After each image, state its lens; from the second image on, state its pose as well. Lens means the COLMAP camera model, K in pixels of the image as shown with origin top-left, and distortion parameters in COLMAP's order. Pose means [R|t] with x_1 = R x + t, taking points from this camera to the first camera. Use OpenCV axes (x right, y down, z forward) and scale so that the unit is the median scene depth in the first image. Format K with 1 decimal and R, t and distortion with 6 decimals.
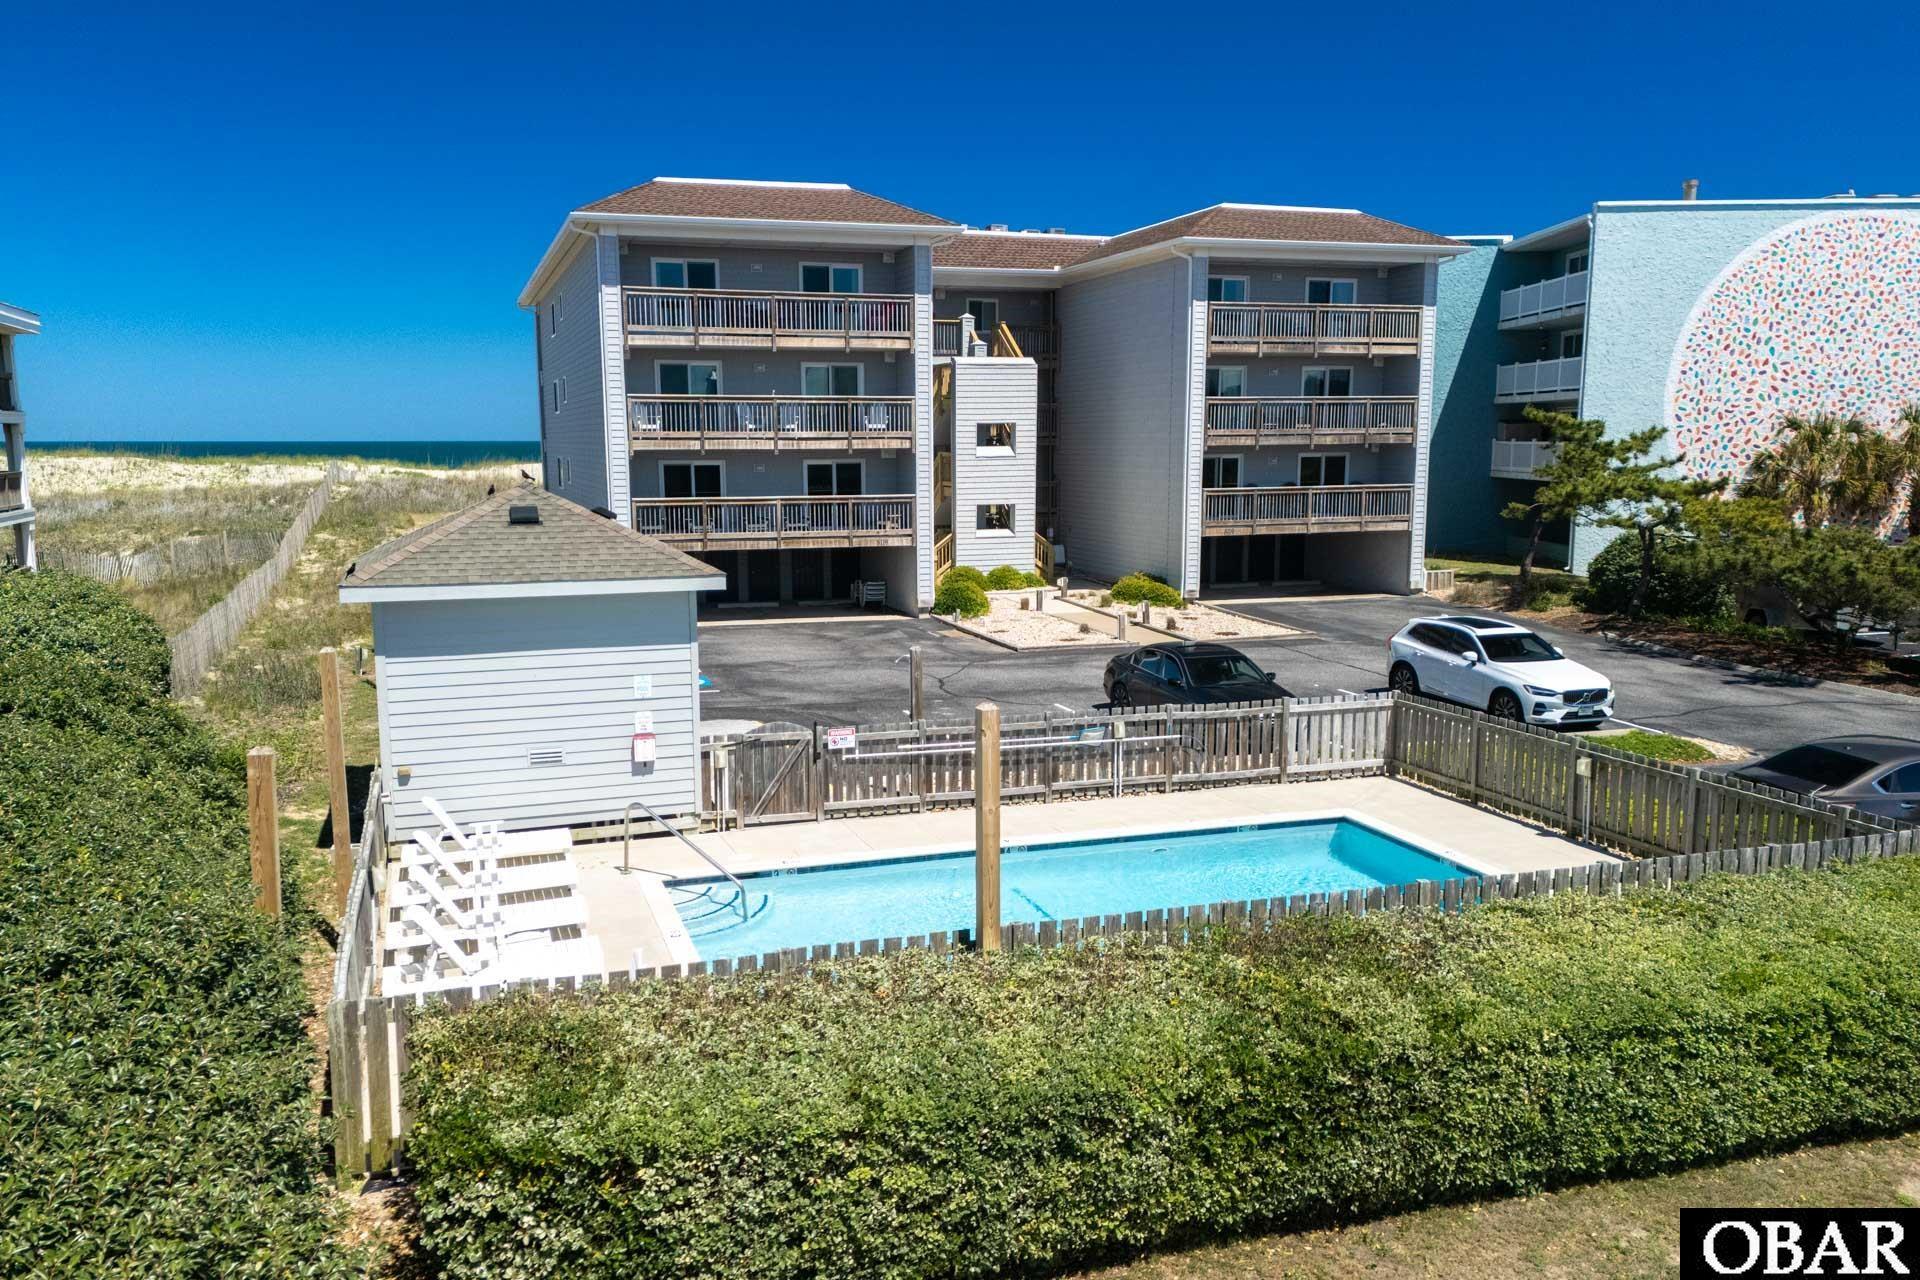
lens RADIAL K [[1475.7, 0, 934.3], [0, 1475.7, 673.6], [0, 0, 1]] dist [0.106318, -0.102386]
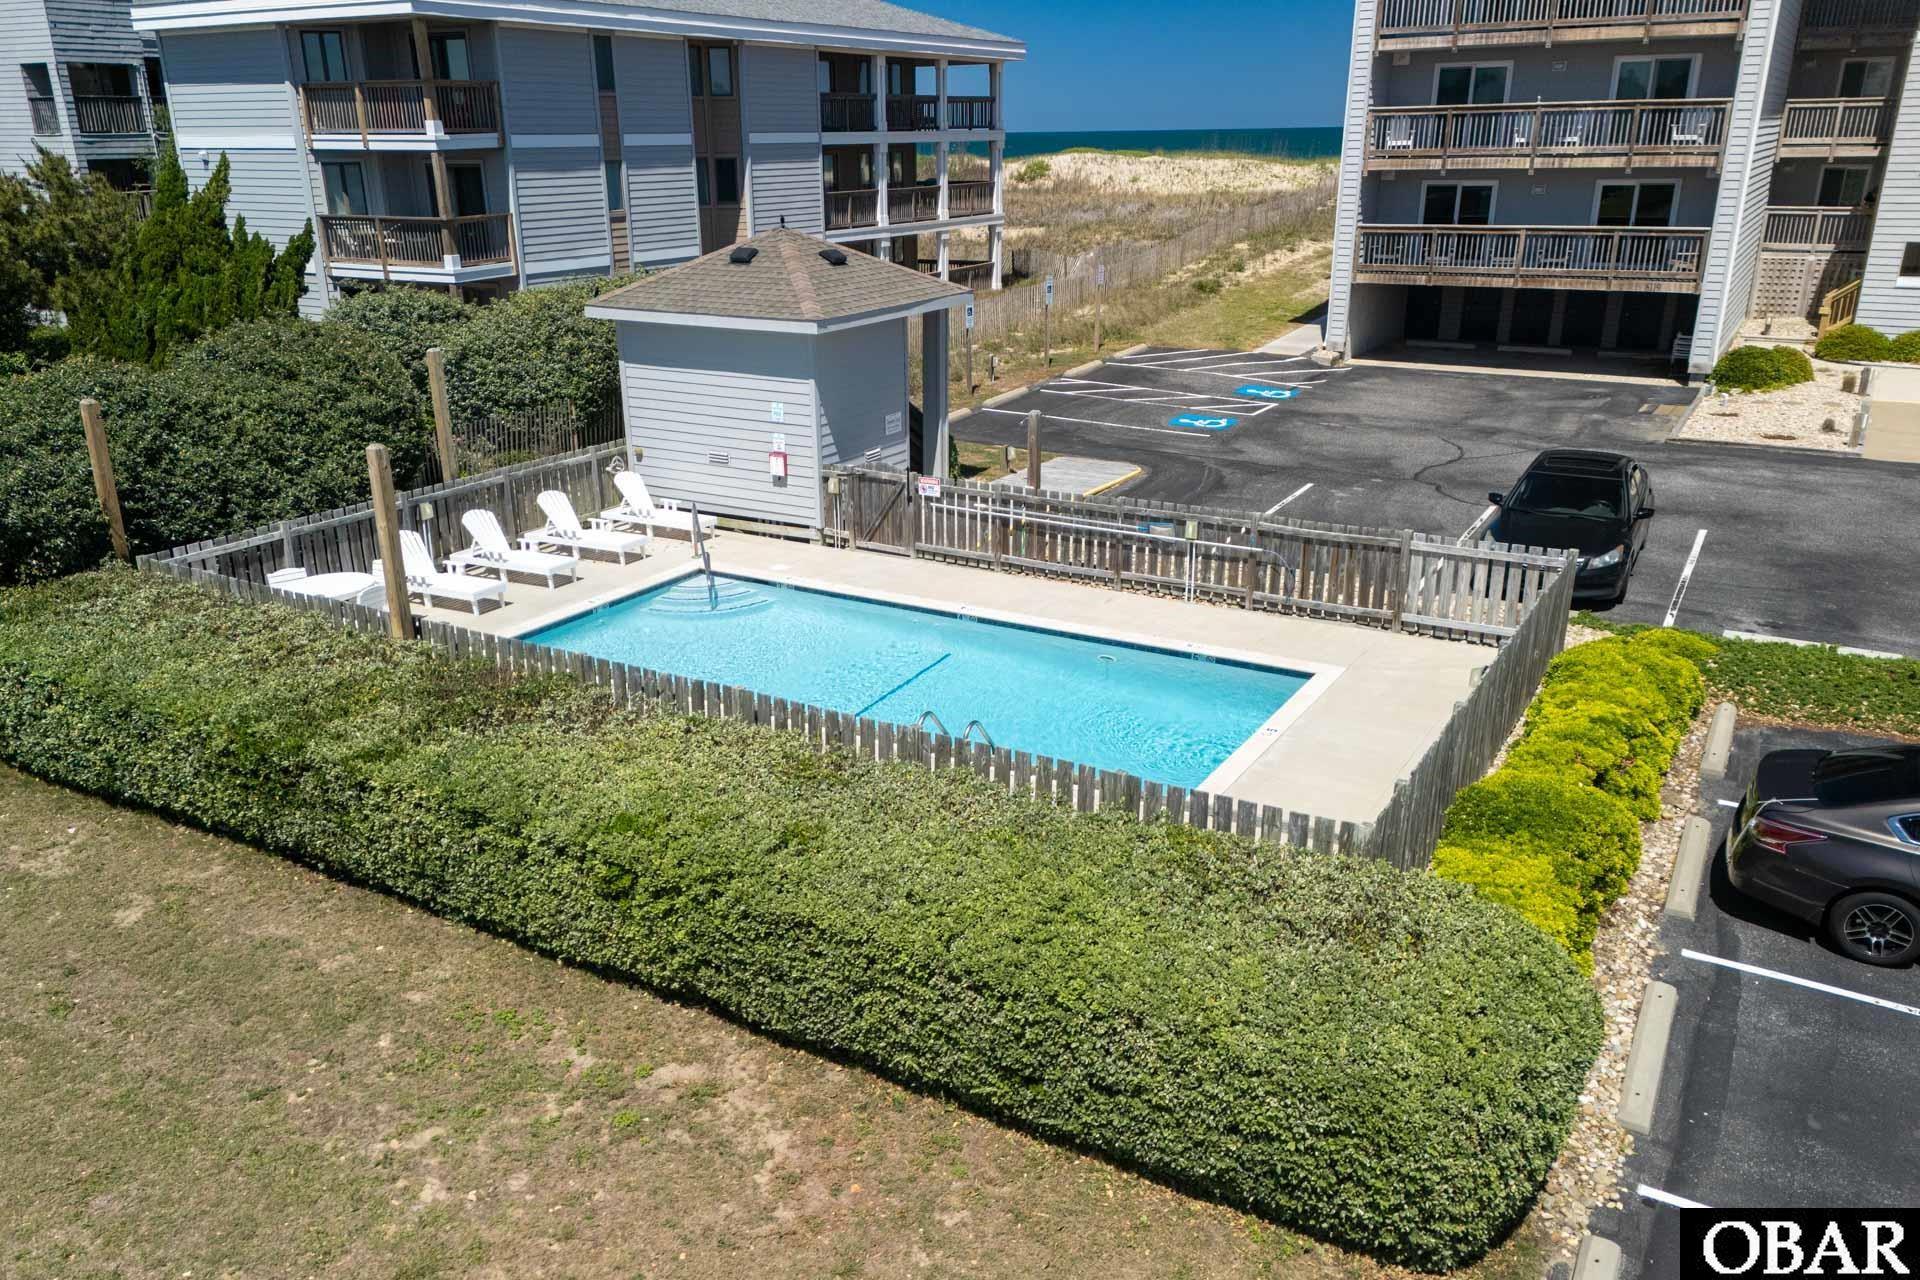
lens RADIAL K [[1475.7, 0, 934.3], [0, 1475.7, 673.6], [0, 0, 1]] dist [0.106318, -0.102386]
pose [[0.659885, 0.257328, -0.705927, 0.353912], [-0.112863, 0.962812, 0.245468, -0.043274], [0.742841, -0.082308, 0.664388, 0.129308]]
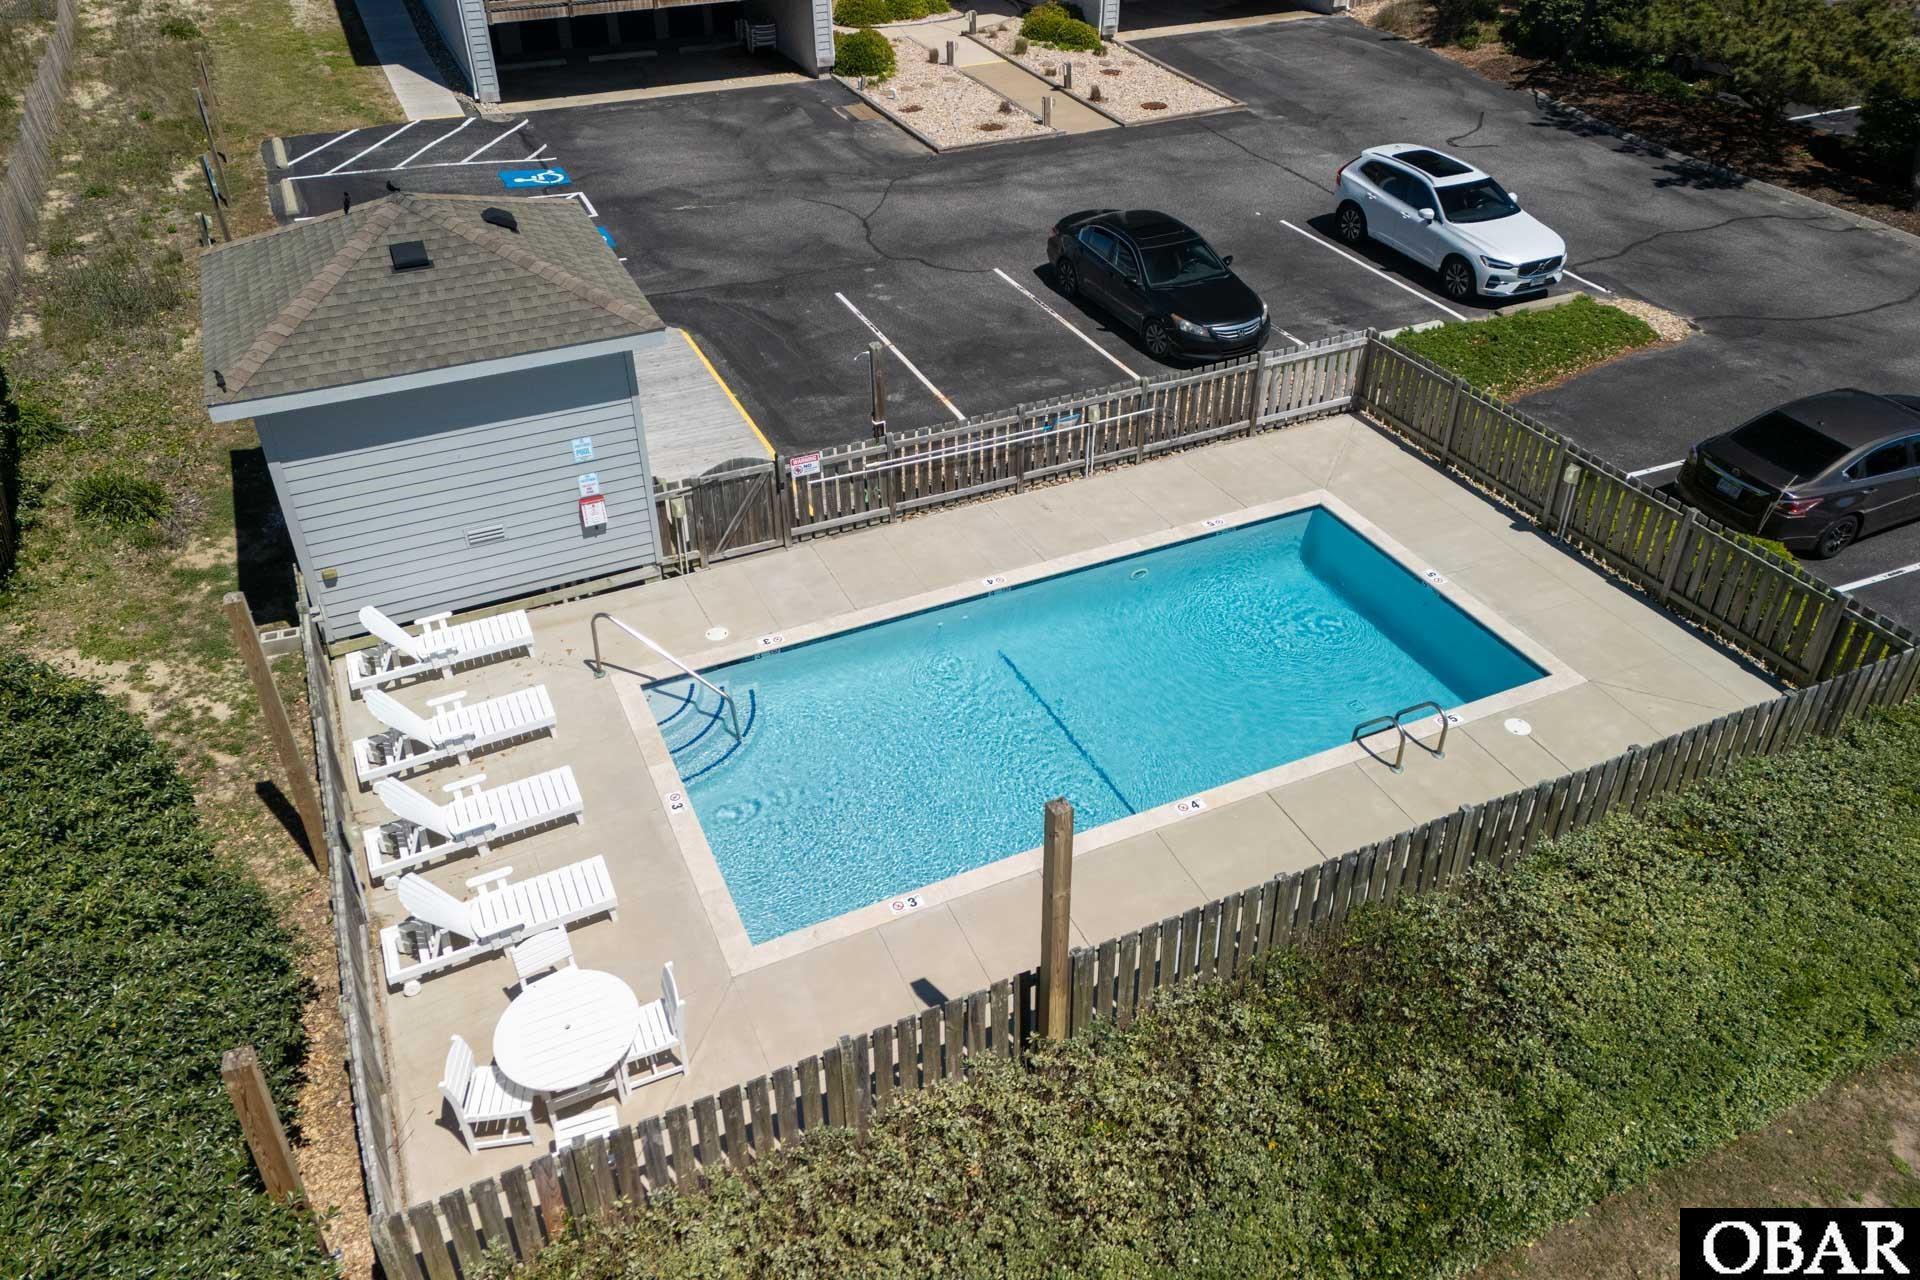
lens RADIAL K [[1400.0, 0, 964.0], [0, 1400.0, 552.1], [0, 0, 1]] dist [0.091850, -0.082116]
pose [[0.993319, -0.063967, 0.096055, -0.024760], [0.020055, 0.915344, 0.402173, -0.123150], [-0.113649, -0.397560, 0.910511, 0.080143]]
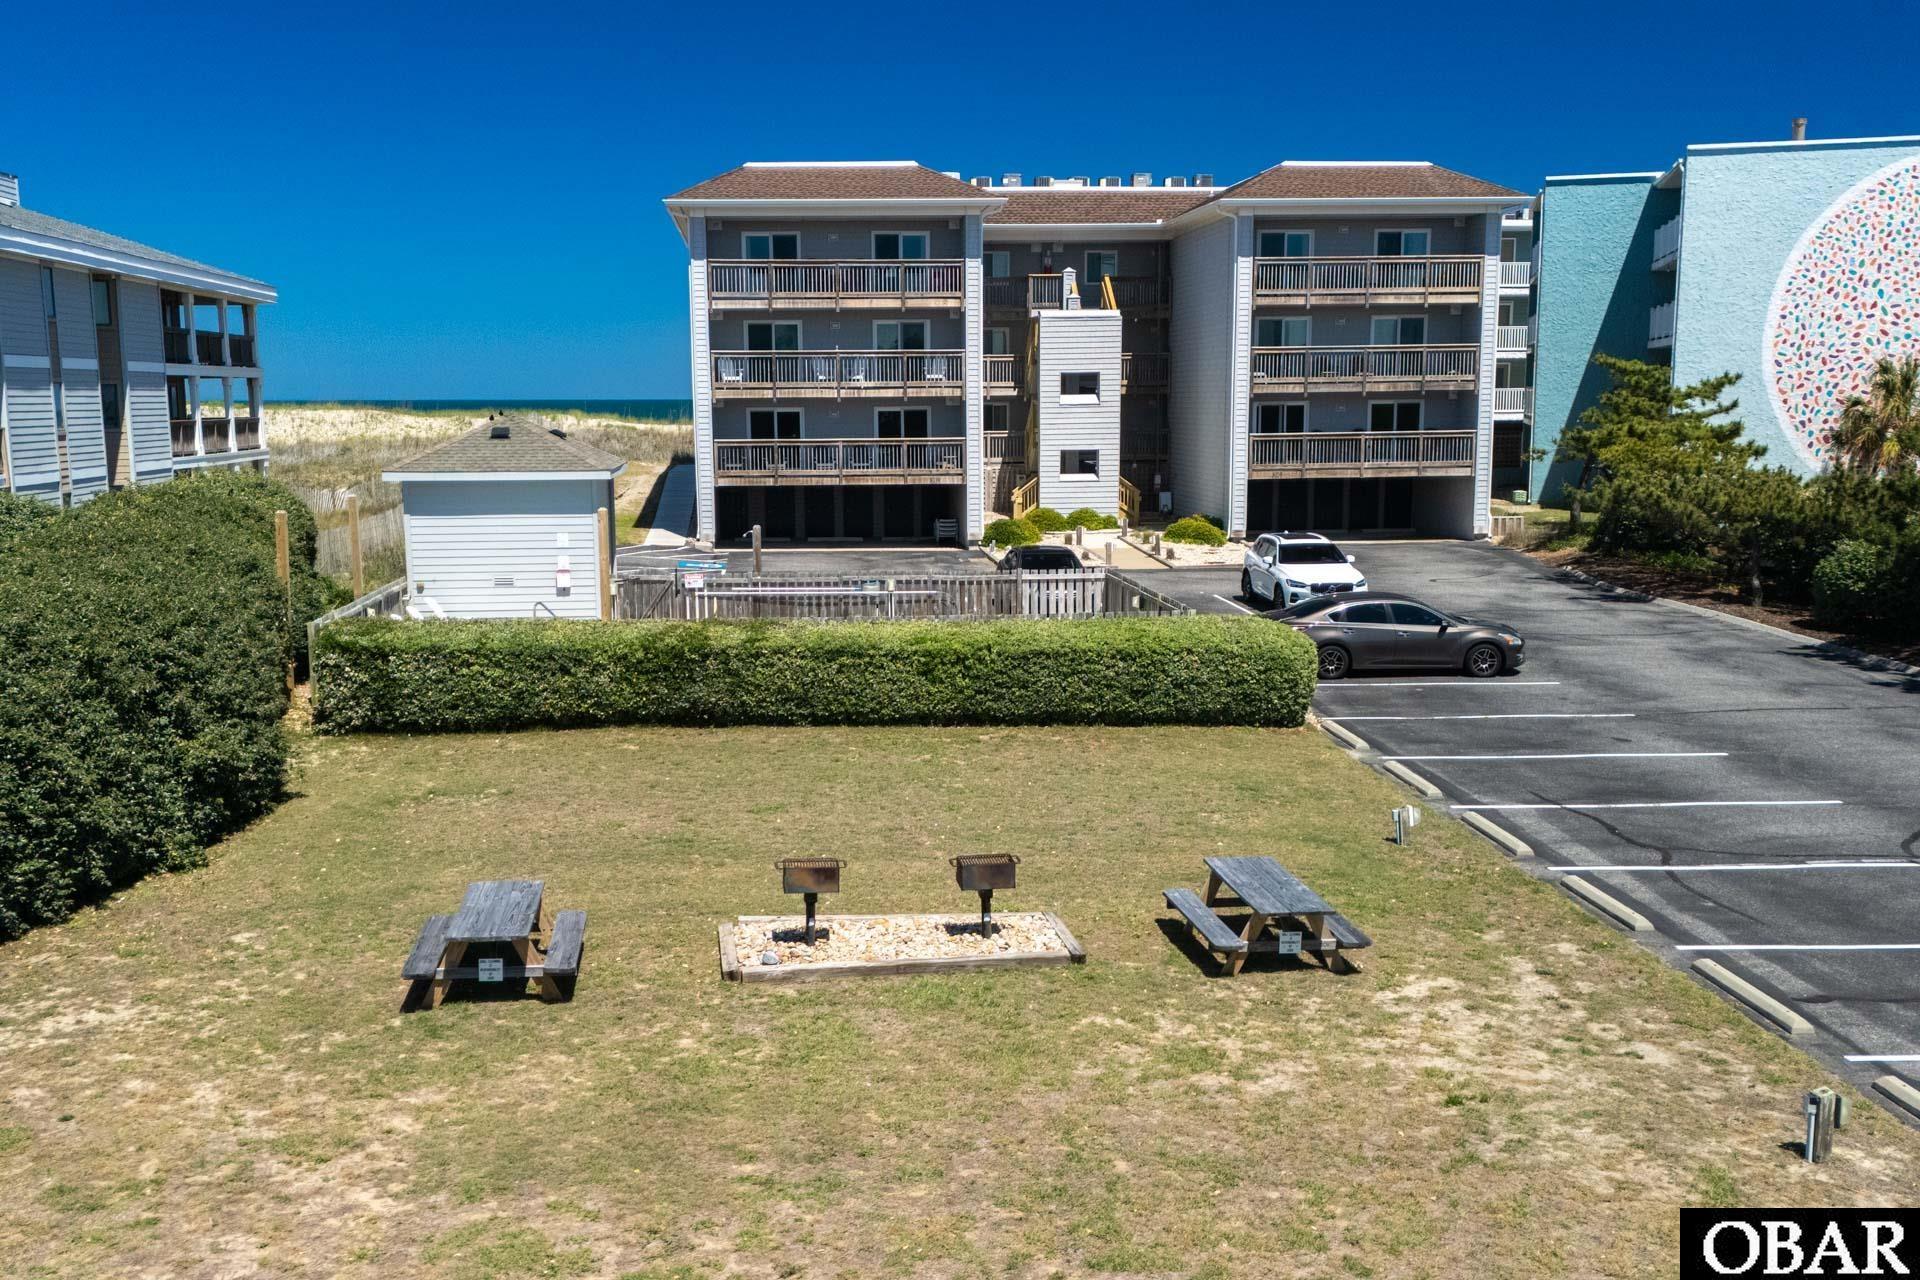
lens RADIAL K [[1920.9, 0, 936.5], [0, 1920.9, 708.1], [0, 0, 1]] dist [0.124891, -0.148231]
pose [[0.973599, 0.034449, -0.225649, 0.305374], [-0.033302, 0.999406, 0.008889, 0.071710], [0.225821, -0.001140, 0.974168, -0.427238]]
